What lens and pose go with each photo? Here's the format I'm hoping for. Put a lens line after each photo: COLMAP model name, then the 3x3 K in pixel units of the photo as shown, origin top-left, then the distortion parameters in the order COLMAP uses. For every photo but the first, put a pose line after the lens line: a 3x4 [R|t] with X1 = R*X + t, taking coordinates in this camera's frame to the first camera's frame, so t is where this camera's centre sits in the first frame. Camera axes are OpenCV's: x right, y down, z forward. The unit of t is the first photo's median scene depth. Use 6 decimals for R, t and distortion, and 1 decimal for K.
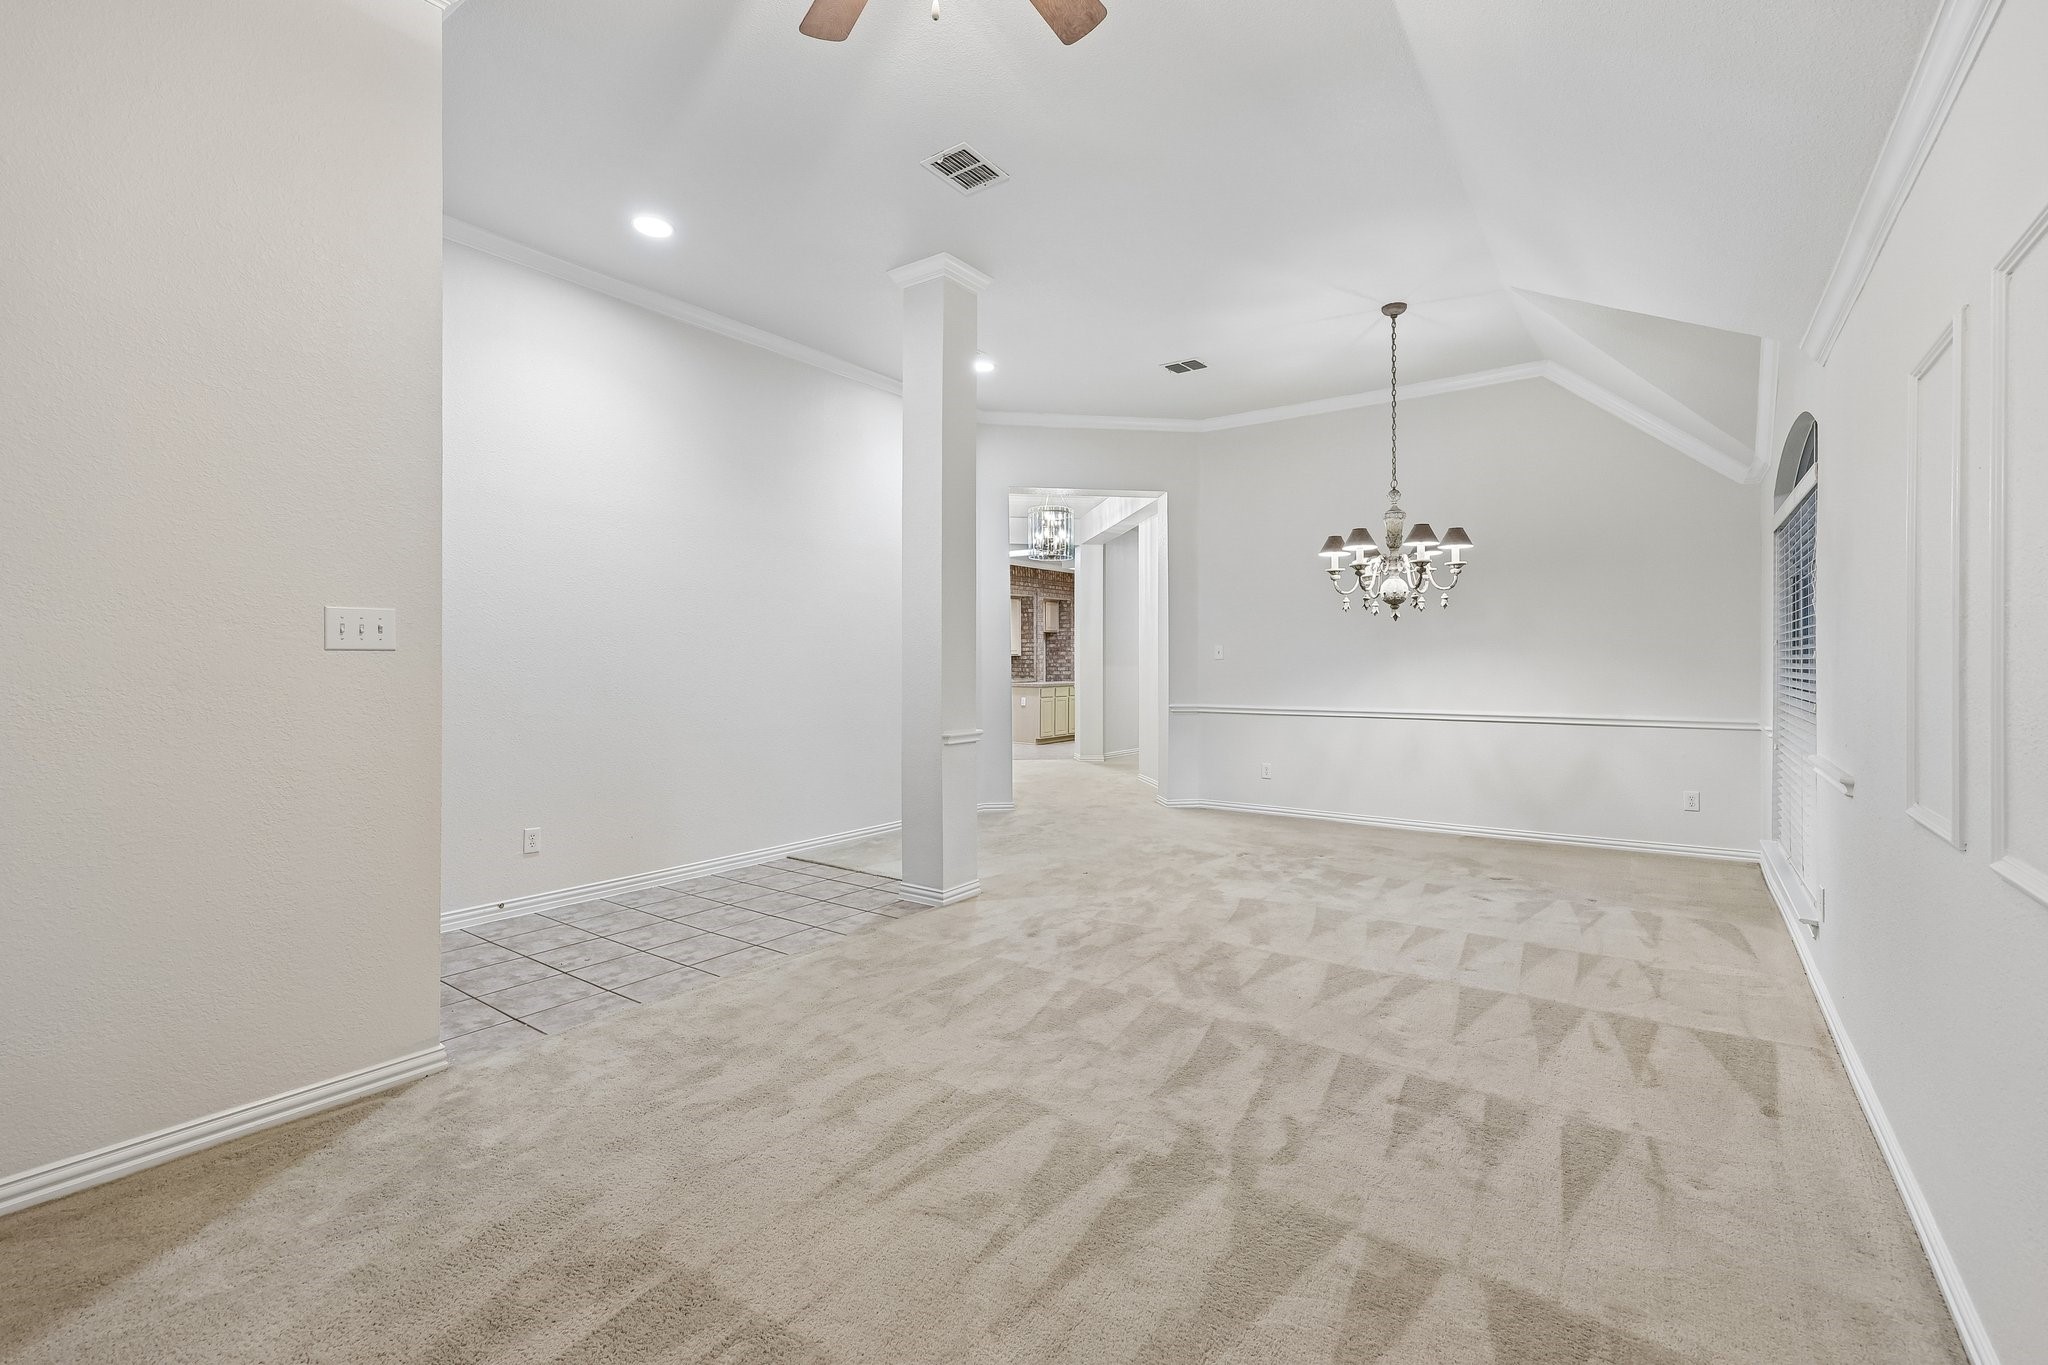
lens RADIAL K [[886.8, 0, 1022.7], [0, 886.8, 672.5], [0, 0, 1]] dist [0.000081, 0.000003]
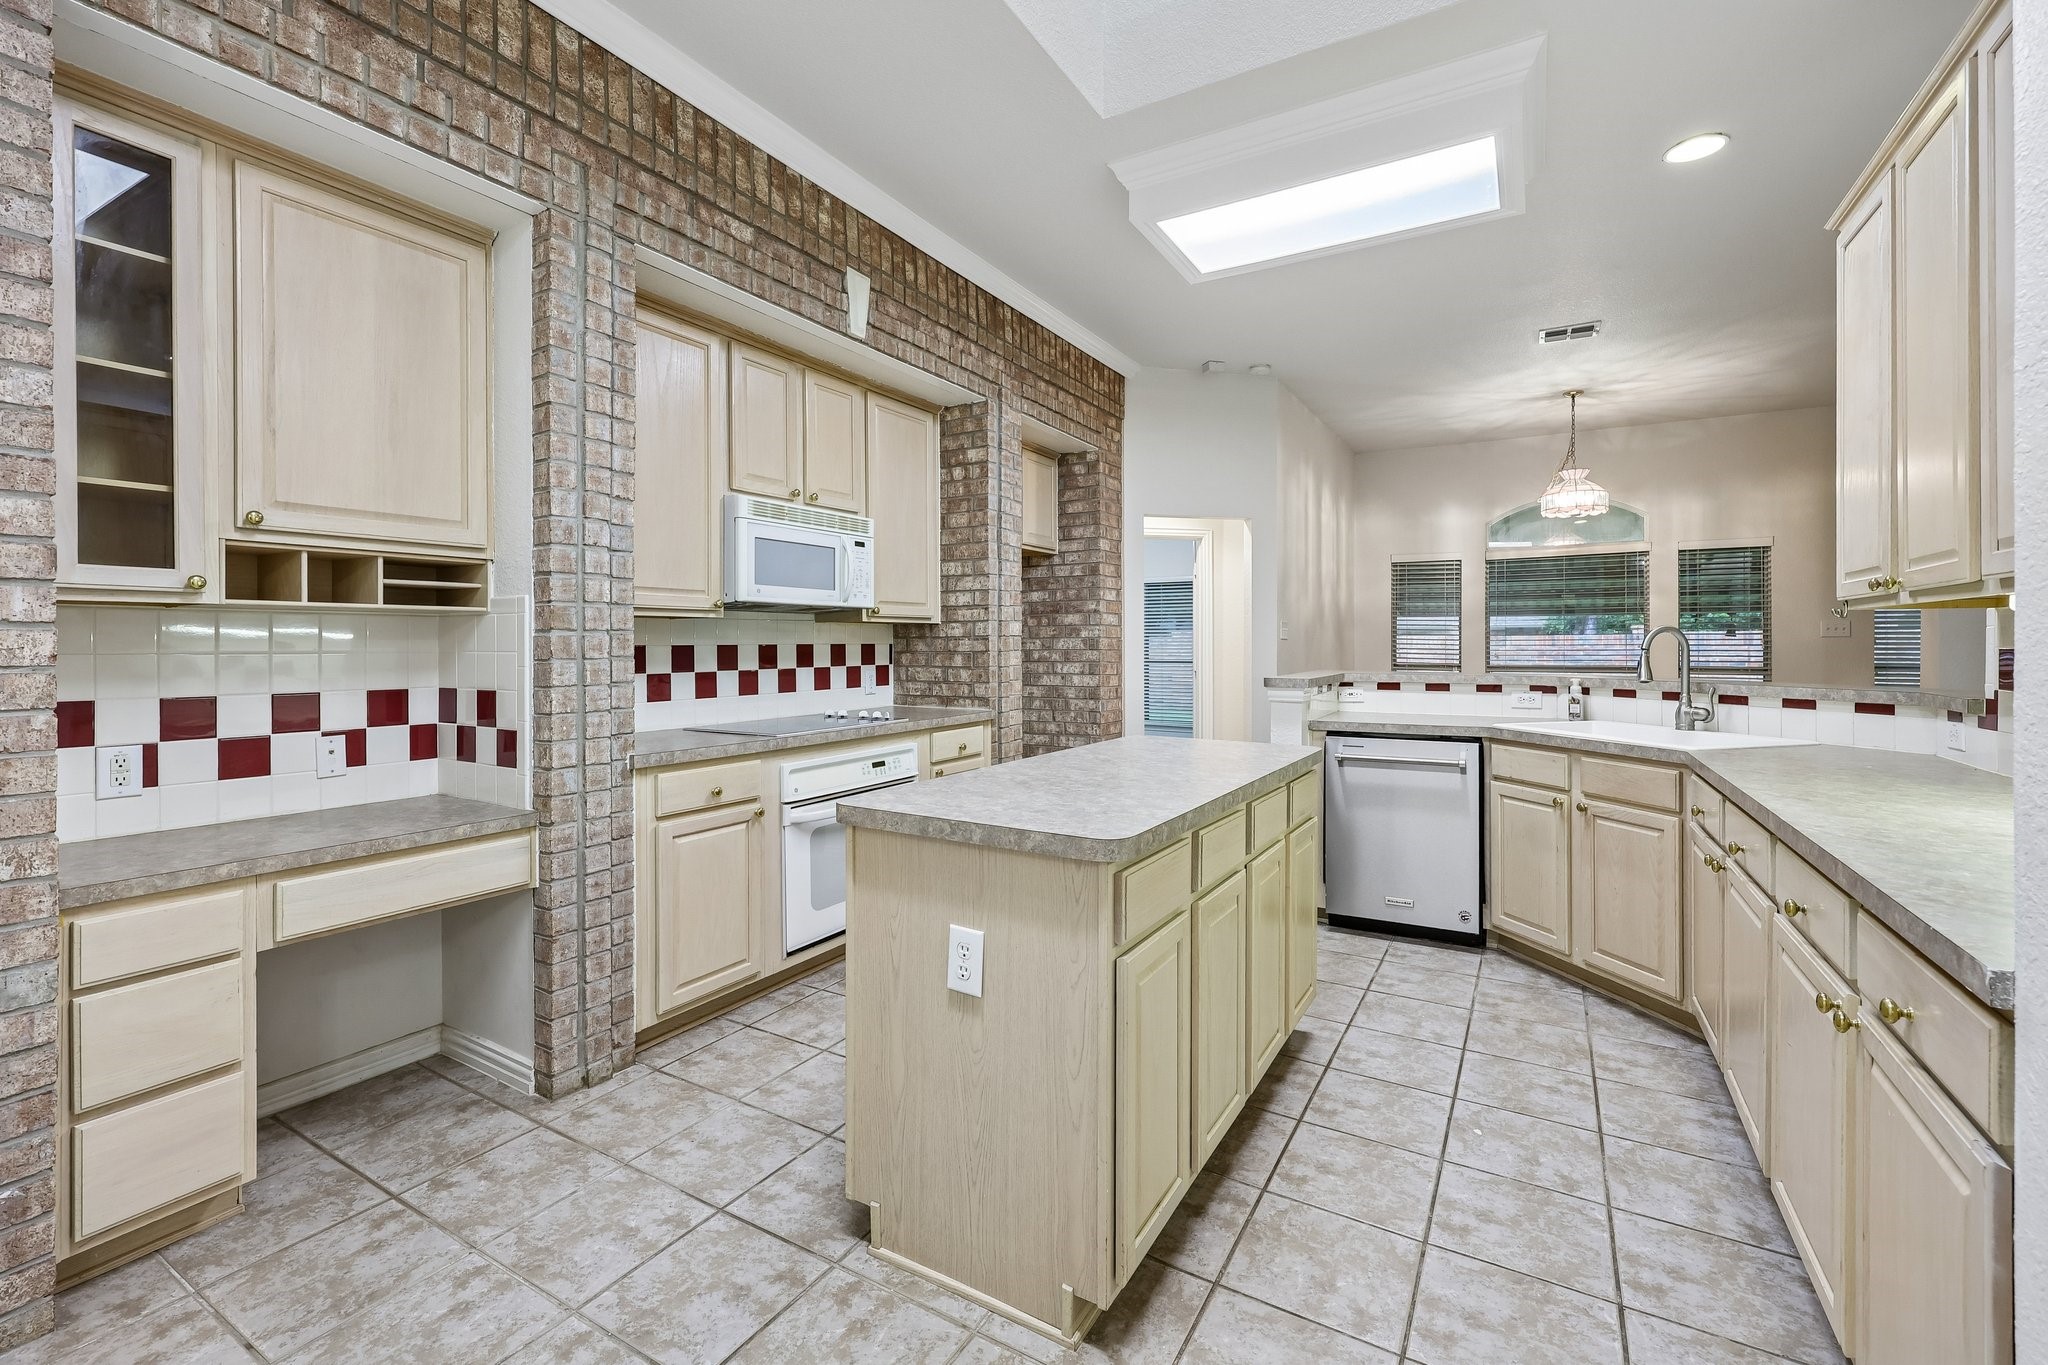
lens RADIAL K [[866.3, 0, 1025.3], [0, 866.3, 665.6], [0, 0, 1]] dist [0.000271, 0.000032]
pose [[0.995574, -0.004205, 0.093885, -0.001160], [0.002693, 0.999865, 0.016221, -0.010159], [-0.093940, -0.015897, 0.995451, 0.708123]]
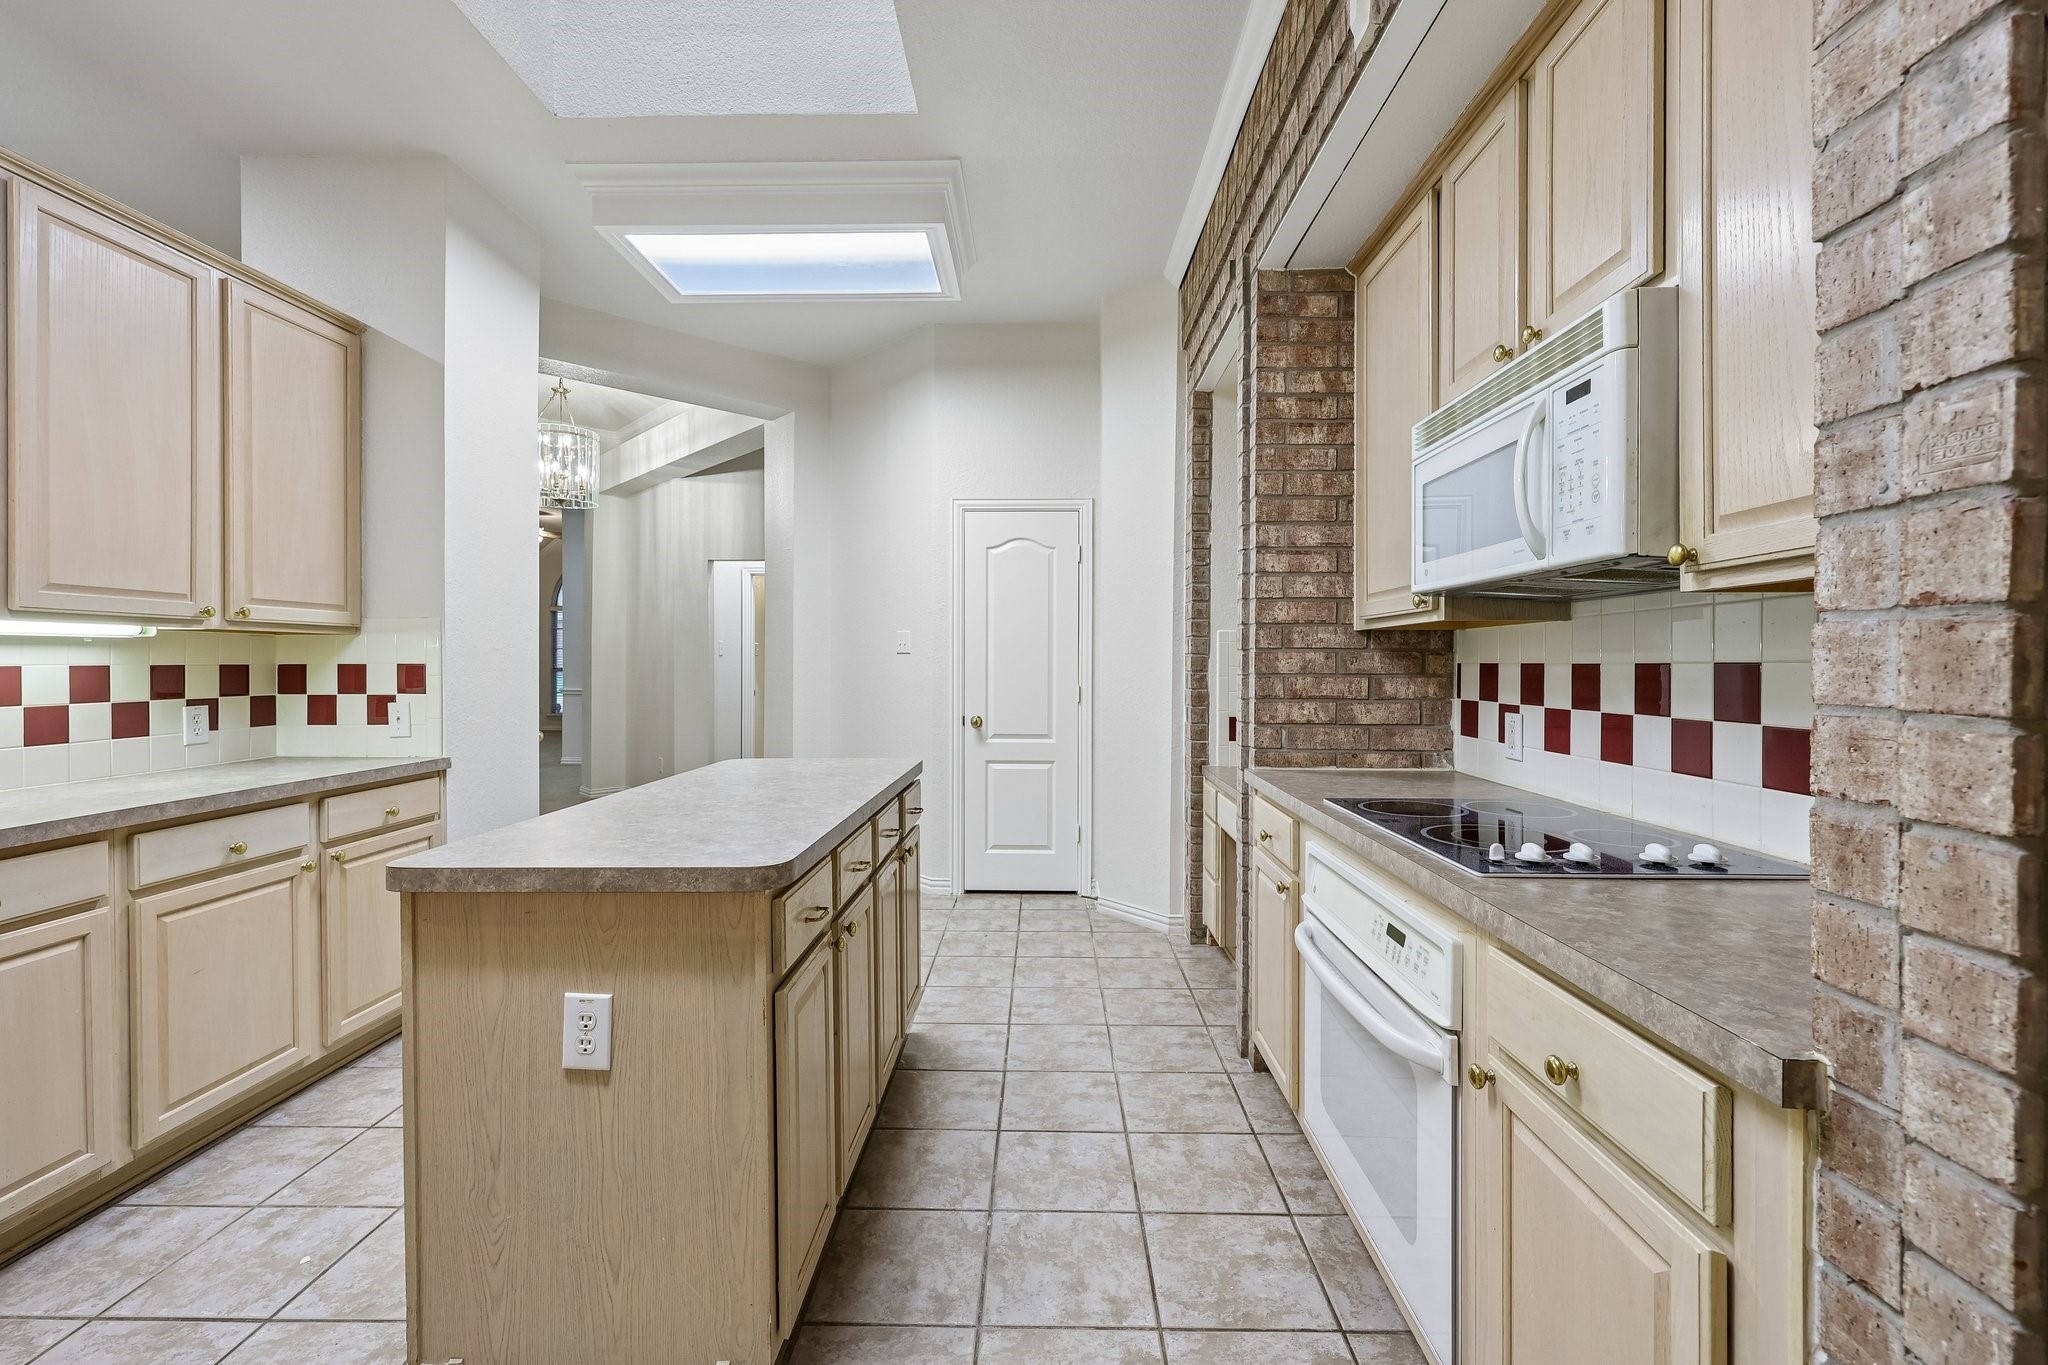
lens RADIAL K [[866.3, 0, 1037.7], [0, 866.3, 671.9], [0, 0, 1]] dist [0.000271, 0.000032]
pose [[-0.816281, 0.002411, -0.577650, 0.068327], [-0.006391, 0.999892, 0.013203, -0.011825], [0.577620, 0.014469, -0.816178, 0.974932]]
